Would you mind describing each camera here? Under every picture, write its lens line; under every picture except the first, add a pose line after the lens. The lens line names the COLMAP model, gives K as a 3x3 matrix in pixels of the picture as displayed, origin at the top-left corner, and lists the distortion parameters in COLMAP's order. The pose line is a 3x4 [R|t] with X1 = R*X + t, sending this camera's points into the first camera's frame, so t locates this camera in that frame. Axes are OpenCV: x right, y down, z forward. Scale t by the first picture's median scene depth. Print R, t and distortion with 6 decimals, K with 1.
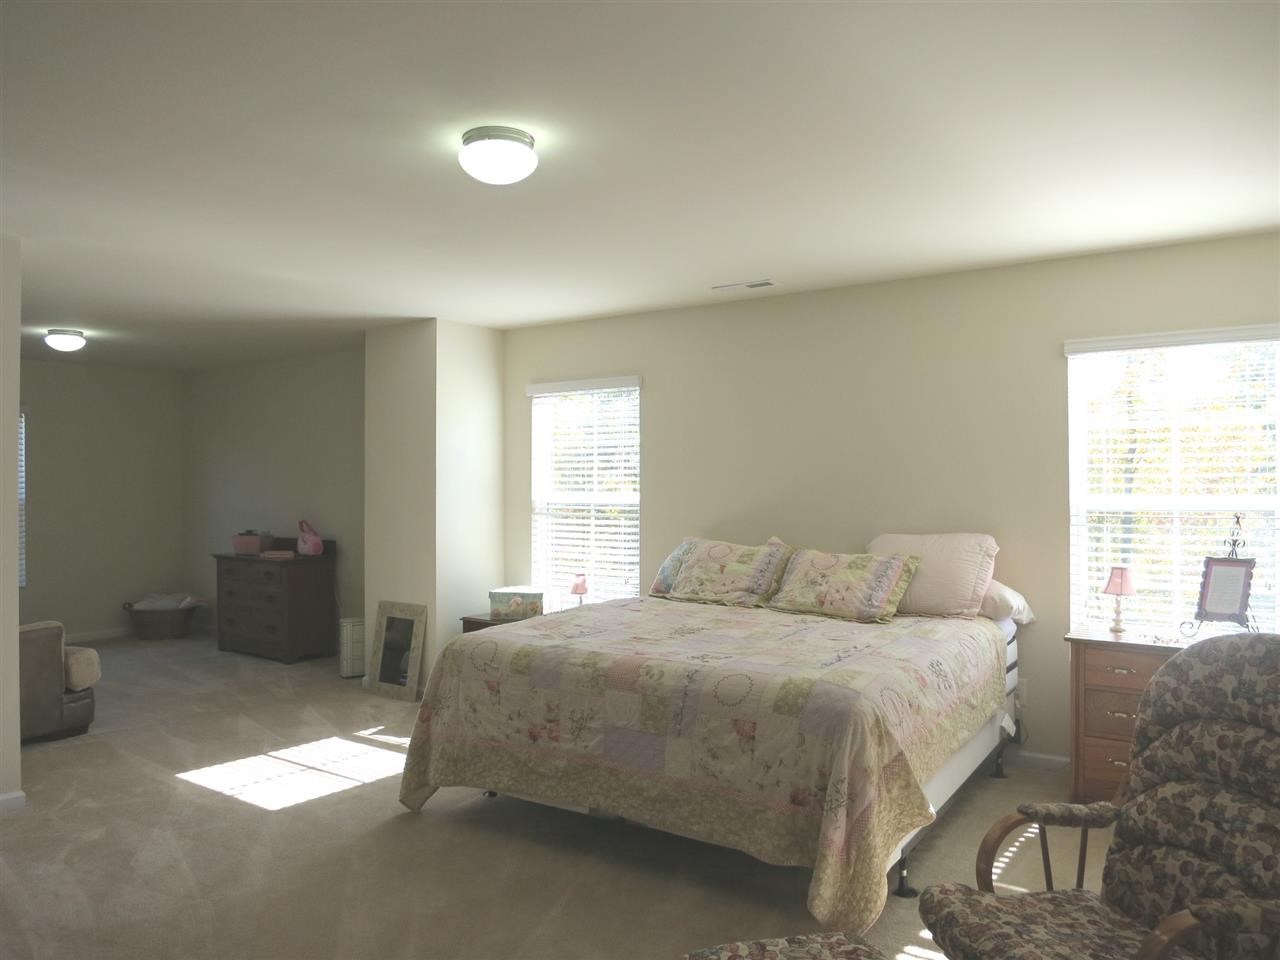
lens RADIAL K [[931.2, 0, 640.0], [0, 931.2, 480.0], [0, 0, 1]] dist [-0.027065, -0.006935]
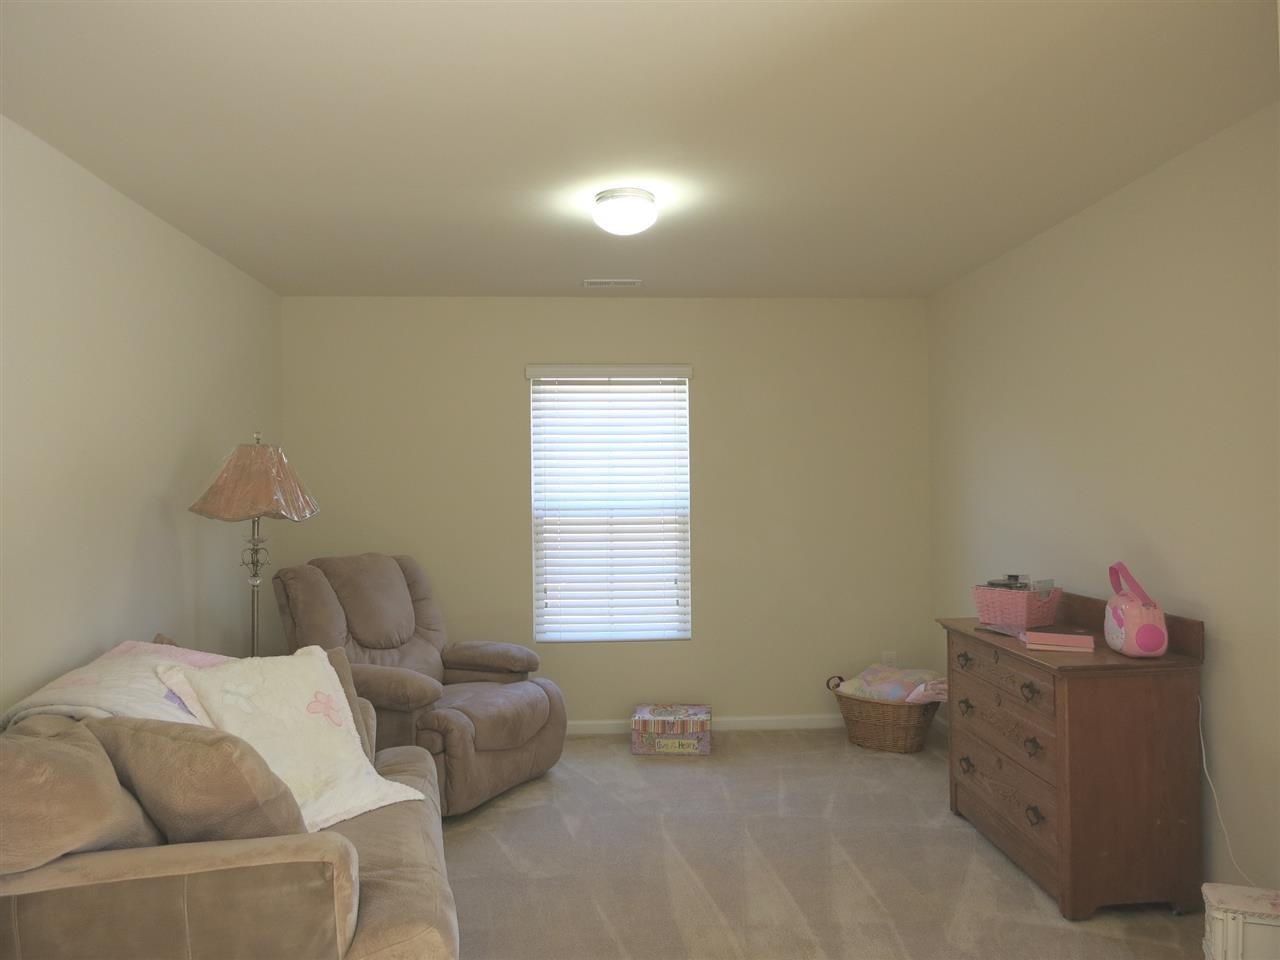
lens RADIAL K [[931.2, 0, 640.0], [0, 931.2, 480.0], [0, 0, 1]] dist [-0.027065, -0.006935]
pose [[0.625644, -0.009157, -0.780055, -0.171482], [0.007583, 0.999955, -0.005657, 0.005332], [0.780072, -0.002376, 0.625686, 0.567498]]
